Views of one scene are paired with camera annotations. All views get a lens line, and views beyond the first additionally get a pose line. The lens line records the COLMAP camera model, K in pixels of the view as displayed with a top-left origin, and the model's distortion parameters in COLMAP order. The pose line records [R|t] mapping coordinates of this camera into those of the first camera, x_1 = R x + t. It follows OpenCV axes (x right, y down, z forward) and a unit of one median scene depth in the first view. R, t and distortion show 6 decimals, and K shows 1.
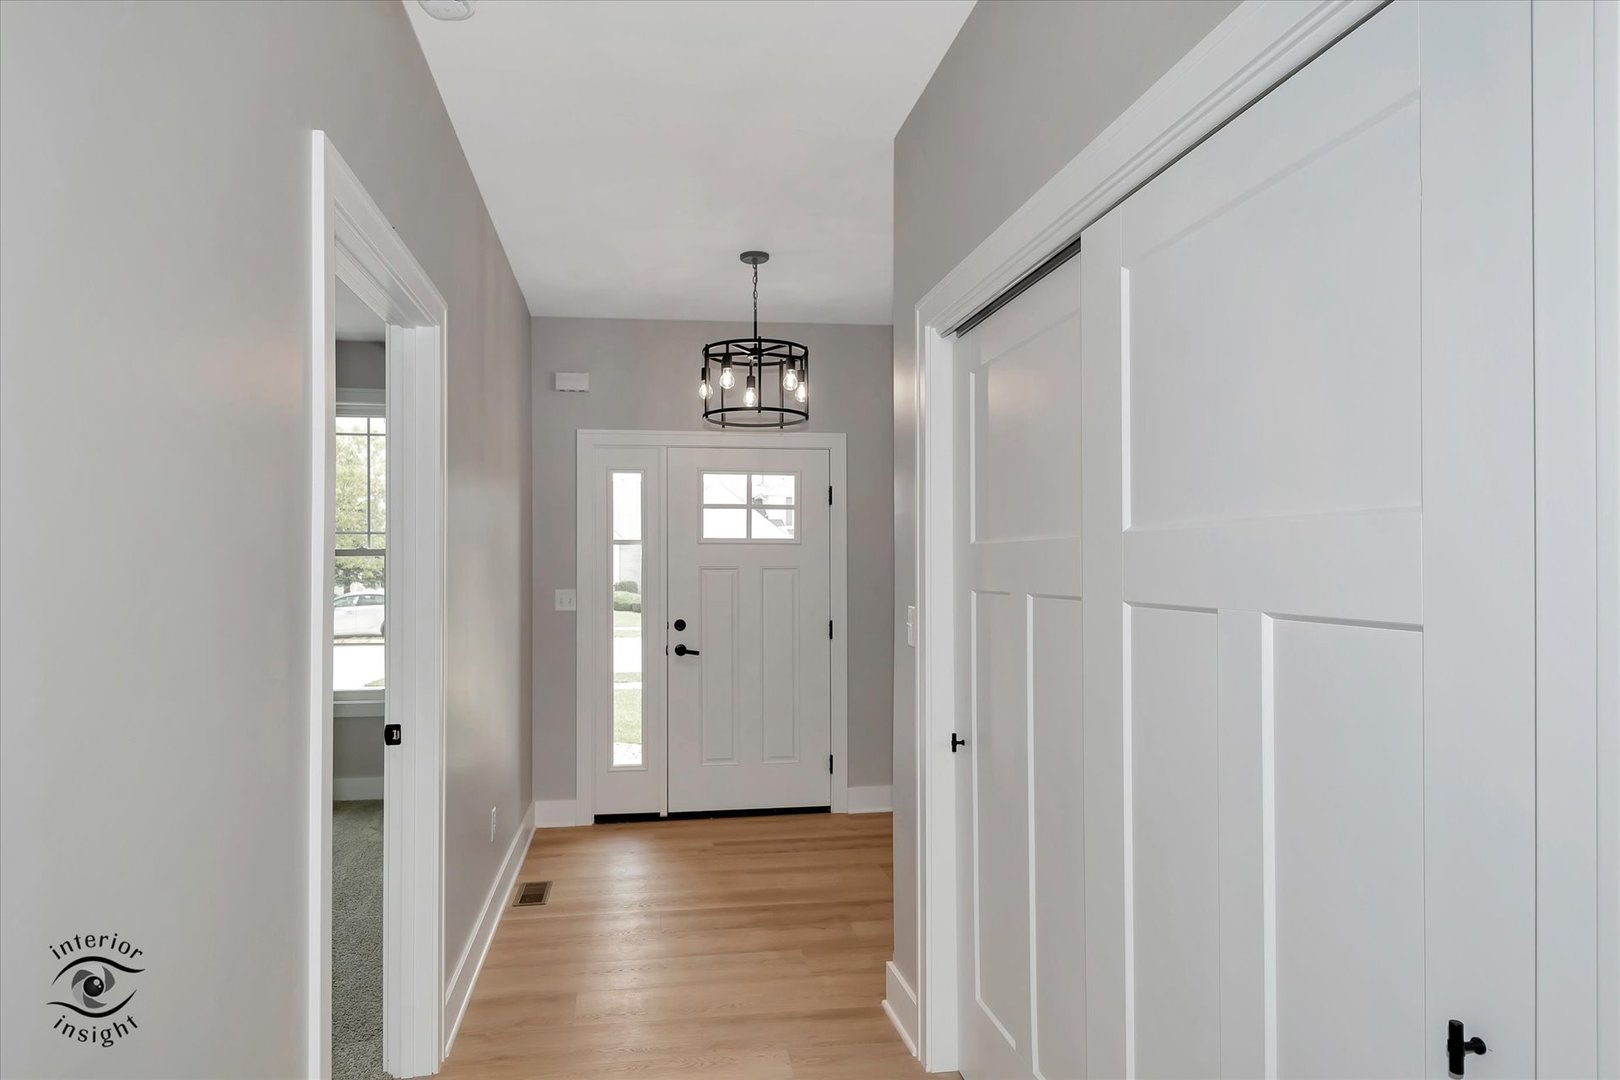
lens RADIAL K [[922.3, 0, 805.7], [0, 922.3, 551.2], [0, 0, 1]] dist [0.003154, -0.001779]
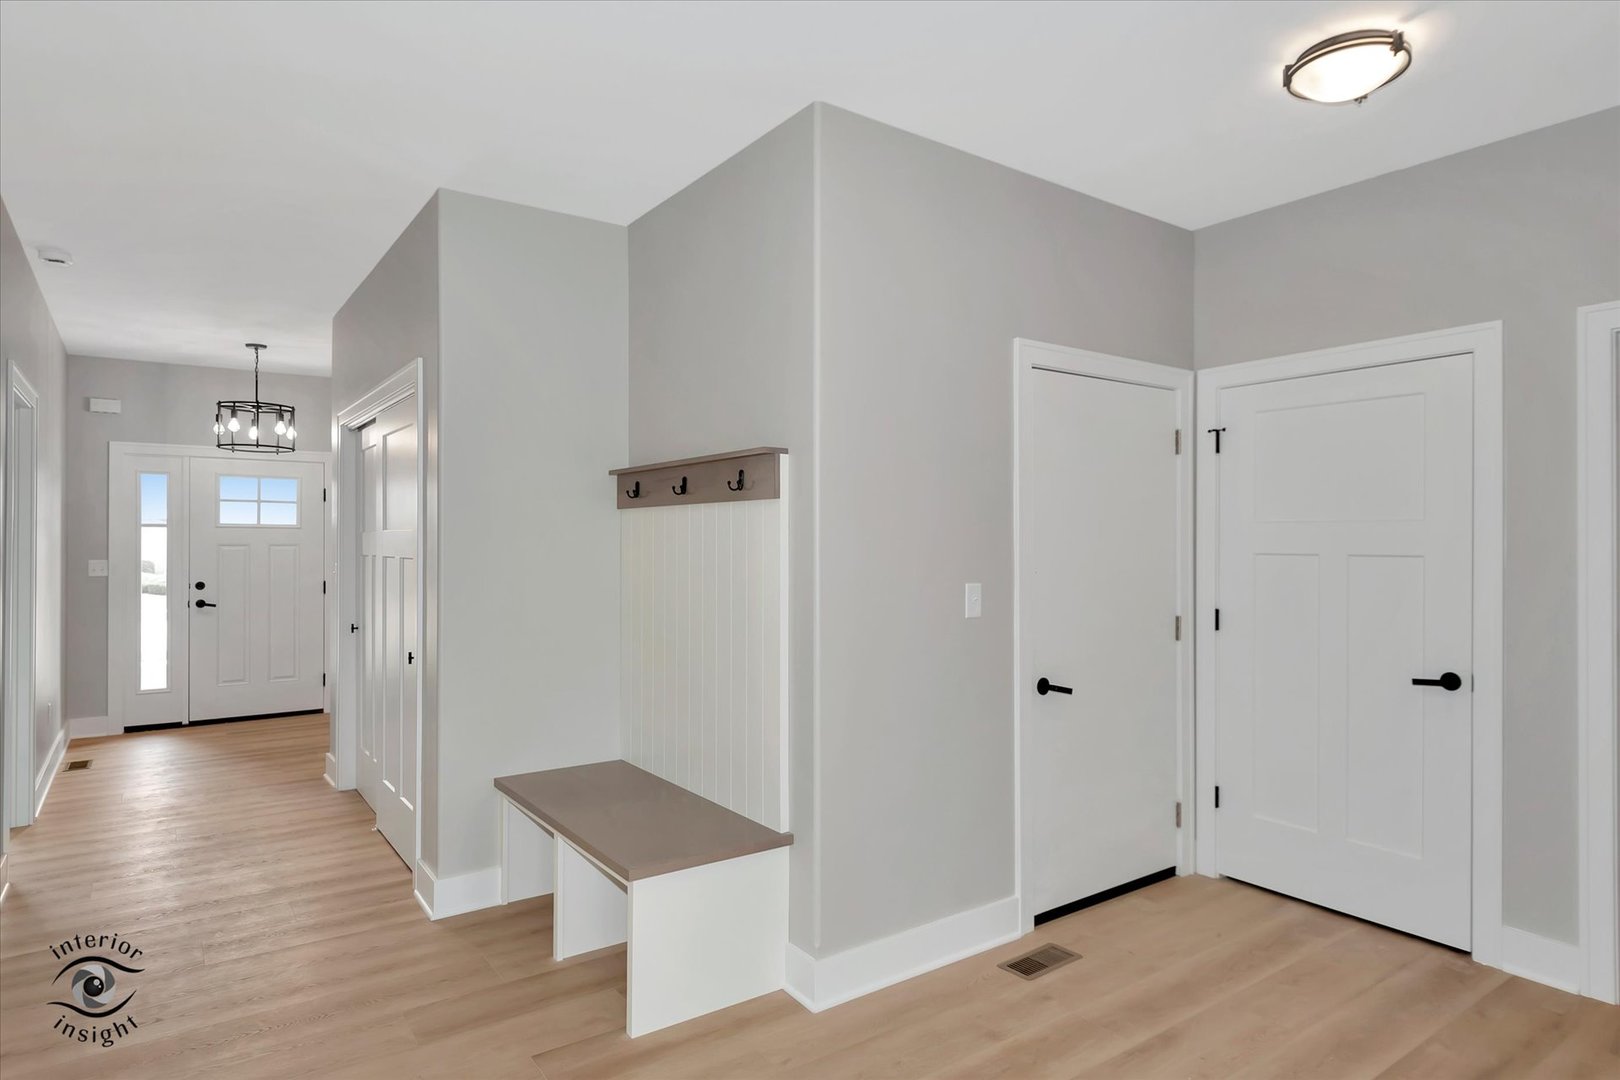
lens RADIAL K [[922.3, 0, 815.3], [0, 922.3, 541.5], [0, 0, 1]] dist [0.003154, -0.001779]
pose [[0.904088, 0.005422, 0.427313, 0.110516], [-0.009630, 0.999924, 0.007686, -0.006544], [-0.427238, -0.011063, 0.904071, -0.673959]]
